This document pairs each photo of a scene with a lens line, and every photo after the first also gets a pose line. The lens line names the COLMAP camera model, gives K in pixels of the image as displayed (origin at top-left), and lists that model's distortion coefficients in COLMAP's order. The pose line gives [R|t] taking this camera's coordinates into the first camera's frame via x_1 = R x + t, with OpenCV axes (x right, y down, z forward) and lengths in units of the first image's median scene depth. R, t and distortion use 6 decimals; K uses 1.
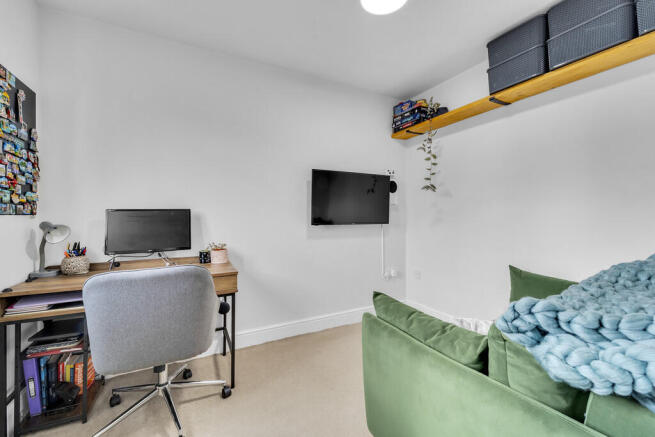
lens RADIAL K [[263.4, 0, 327.5], [0, 263.4, 218.5], [0, 0, 1]] dist [-0.000887, -0.000467]
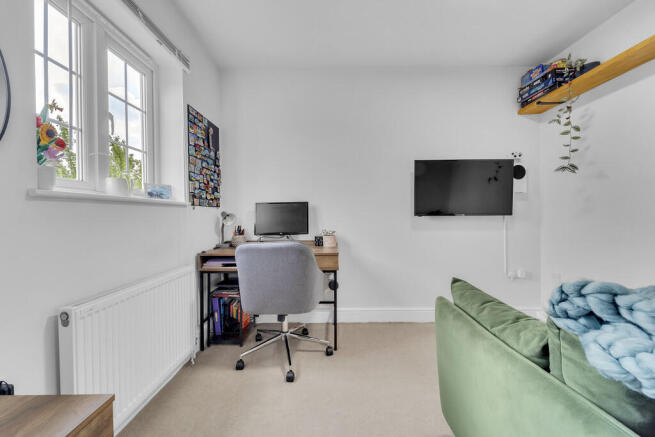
lens RADIAL K [[253.3, 0, 327.5], [0, 253.3, 218.5], [0, 0, 1]] dist [0.000335, -0.000129]
pose [[0.886548, 0.004403, -0.462616, 0.143640], [0.001479, 0.999923, 0.012350, 0.035135], [0.462634, -0.011633, 0.886473, -0.027366]]
